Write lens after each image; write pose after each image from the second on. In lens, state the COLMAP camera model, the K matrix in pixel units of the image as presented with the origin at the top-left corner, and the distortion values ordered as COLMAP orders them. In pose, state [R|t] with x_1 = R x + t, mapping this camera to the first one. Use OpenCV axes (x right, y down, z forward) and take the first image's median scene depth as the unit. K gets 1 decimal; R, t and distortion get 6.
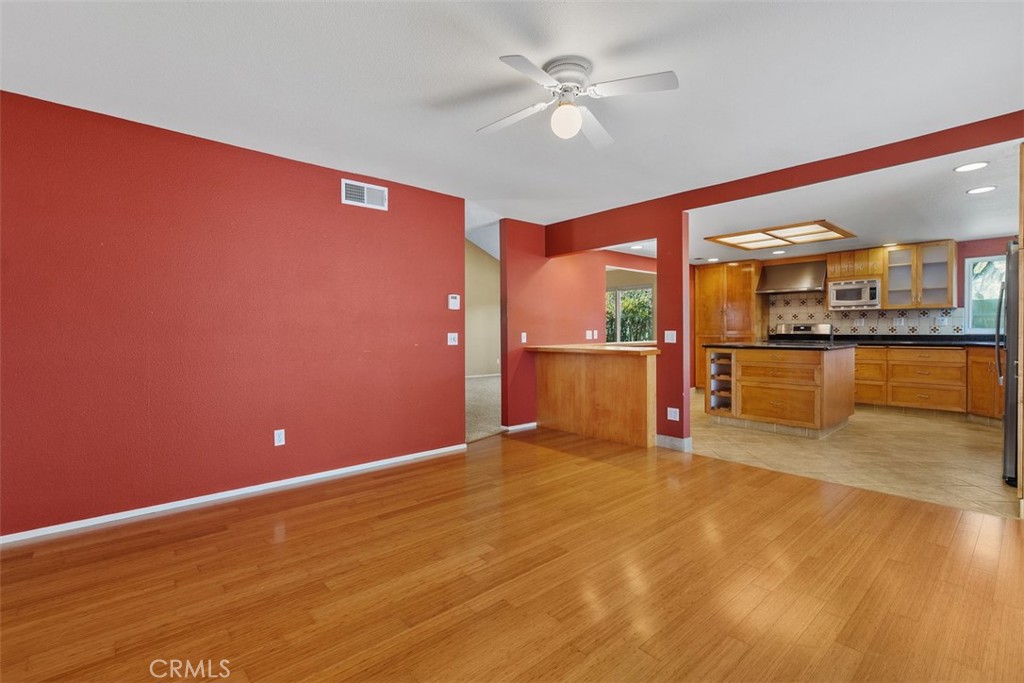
lens RADIAL K [[463.9, 0, 509.9], [0, 463.9, 337.7], [0, 0, 1]] dist [0.001138, -0.000213]
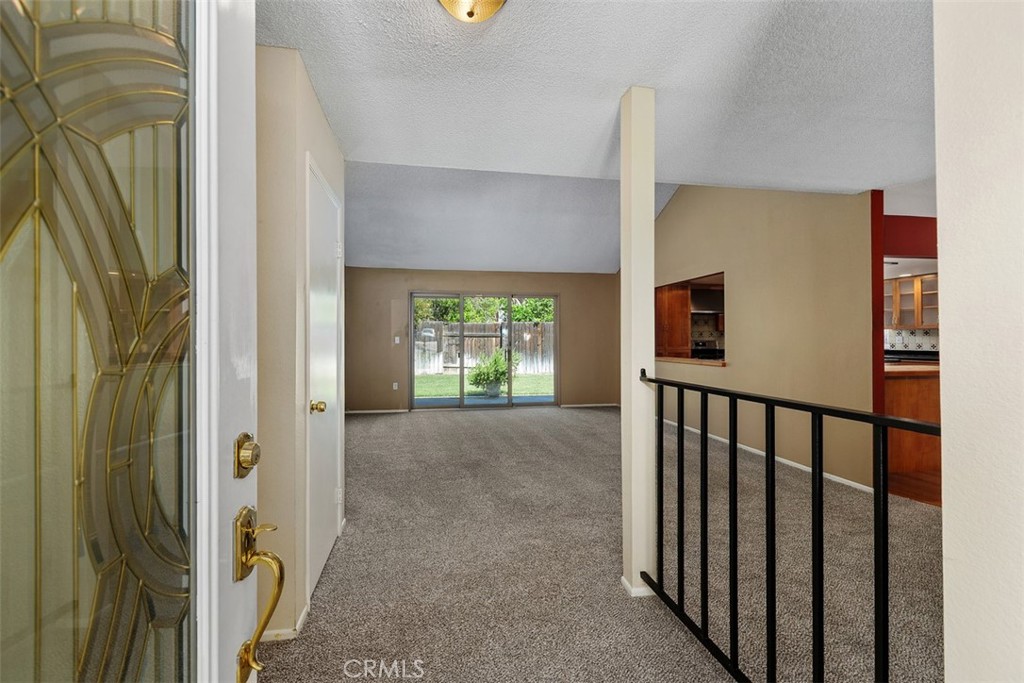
lens RADIAL K [[463.9, 0, 509.9], [0, 463.9, 337.7], [0, 0, 1]] dist [0.001138, -0.000213]
pose [[0.515105, 0.009863, 0.857070, -0.784955], [0.012422, 0.999743, -0.018970, -0.024267], [-0.857037, 0.020418, 0.514850, 0.978389]]
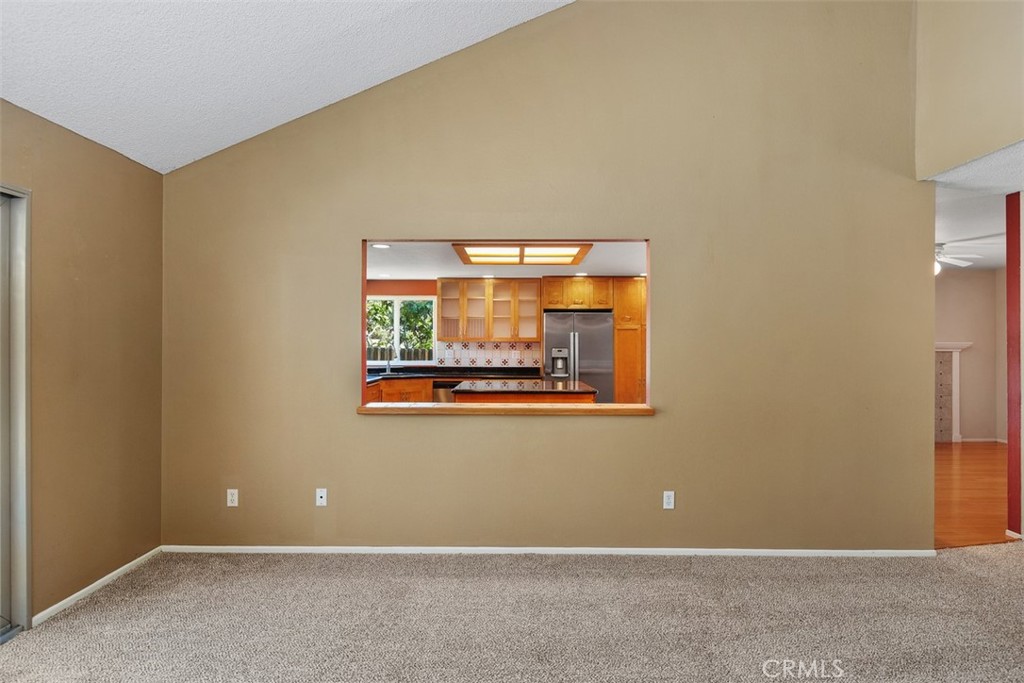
lens RADIAL K [[608.8, 0, 512.0], [0, 608.8, 341.5], [0, 0, 1]] dist [-0.004745, -0.000839]
pose [[-0.744193, 0.006512, 0.667933, -0.118747], [0.014274, 0.999879, 0.006155, -0.065319], [-0.667812, 0.014115, -0.744196, 1.667743]]
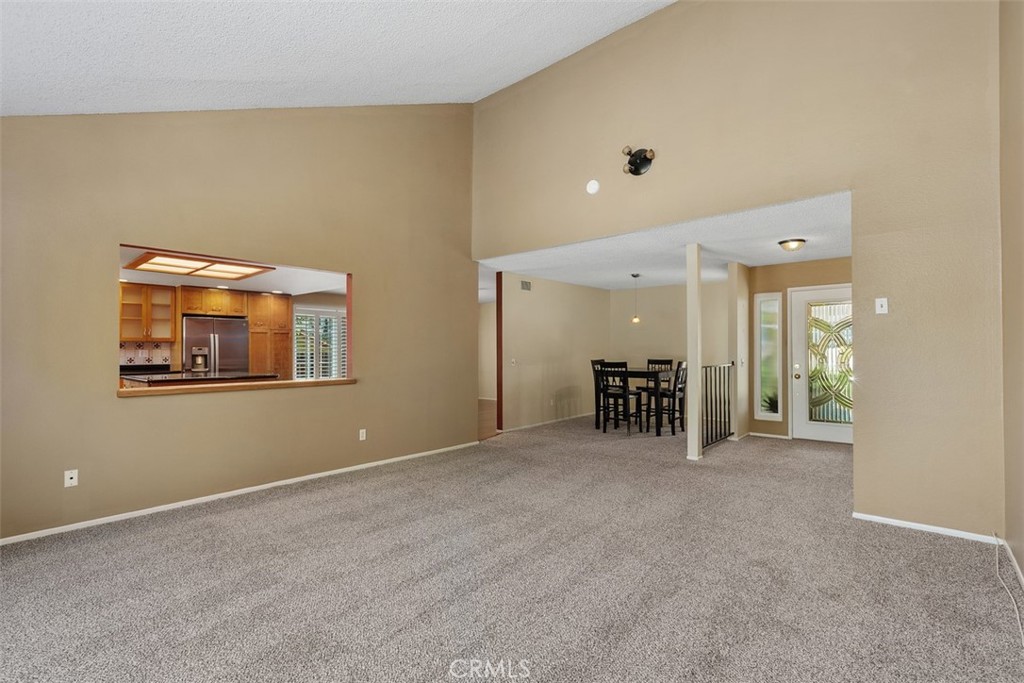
lens RADIAL K [[468.0, 0, 512.0], [0, 468.0, 341.5], [0, 0, 1]] dist [0.000142, 0.000030]
pose [[-0.991695, 0.006357, -0.128453, 0.038639], [0.006406, 0.999979, 0.000031, -0.050542], [0.128451, -0.000792, -0.991716, 1.920035]]
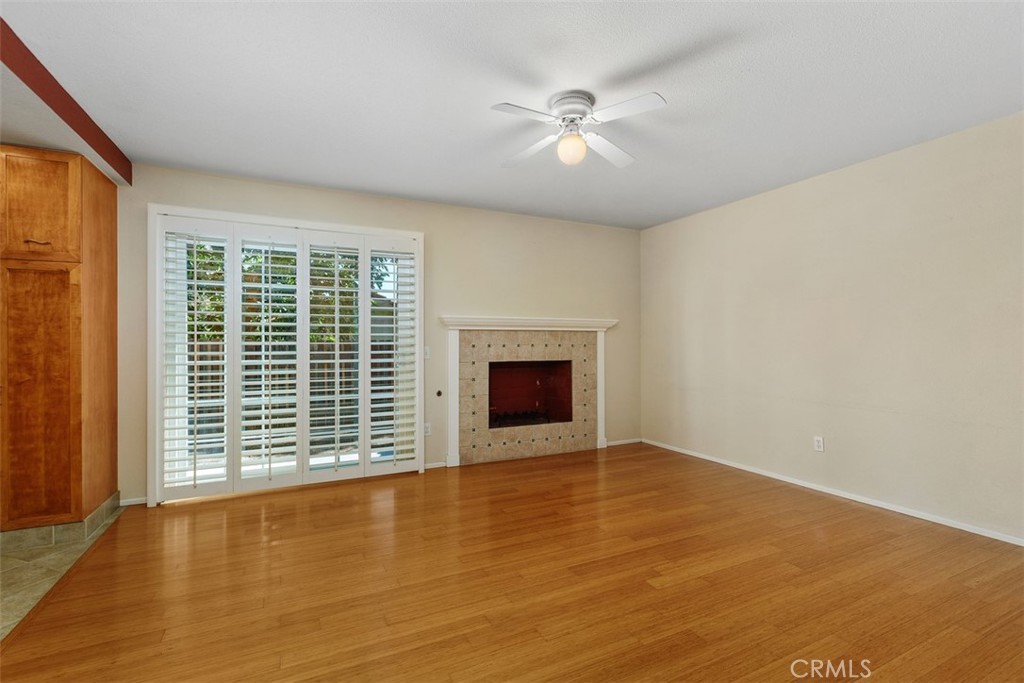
lens RADIAL K [[463.9, 0, 509.9], [0, 463.9, 337.7], [0, 0, 1]] dist [0.001138, -0.000213]
pose [[-0.964111, 0.009742, 0.265320, -0.008514], [0.011772, 0.999912, 0.006062, -0.014517], [-0.265238, 0.008968, -0.964141, 0.784071]]
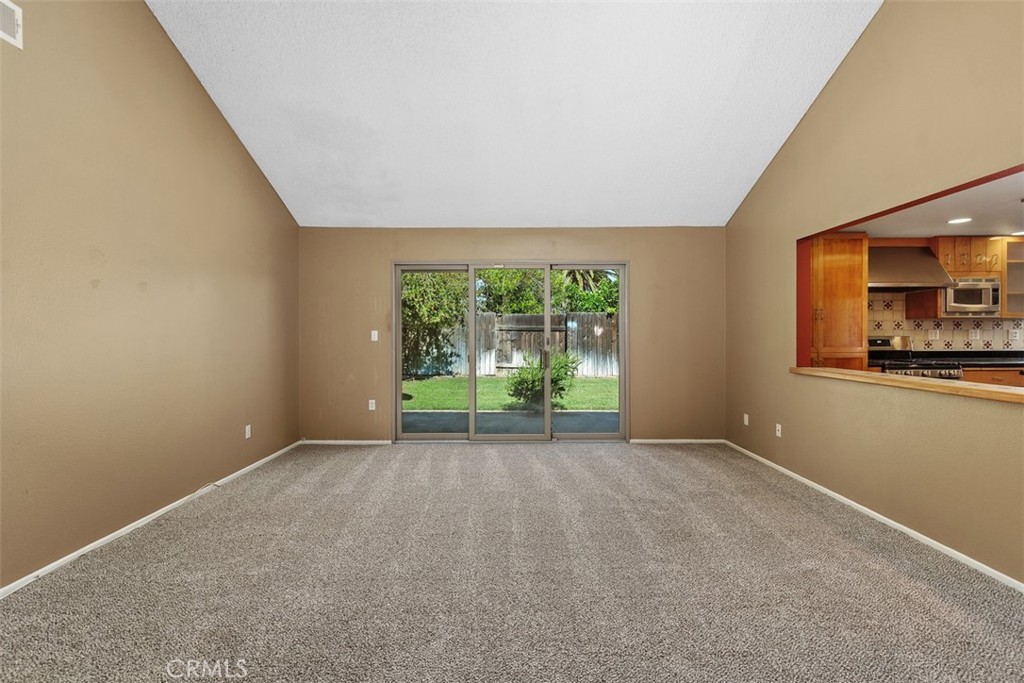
lens RADIAL K [[463.9, 0, 509.9], [0, 463.9, 337.7], [0, 0, 1]] dist [0.001138, -0.000213]
pose [[0.662248, 0.000242, 0.749285, -0.312345], [0.009975, 0.999908, -0.009140, -0.031927], [-0.749218, 0.013527, 0.662185, 1.158299]]
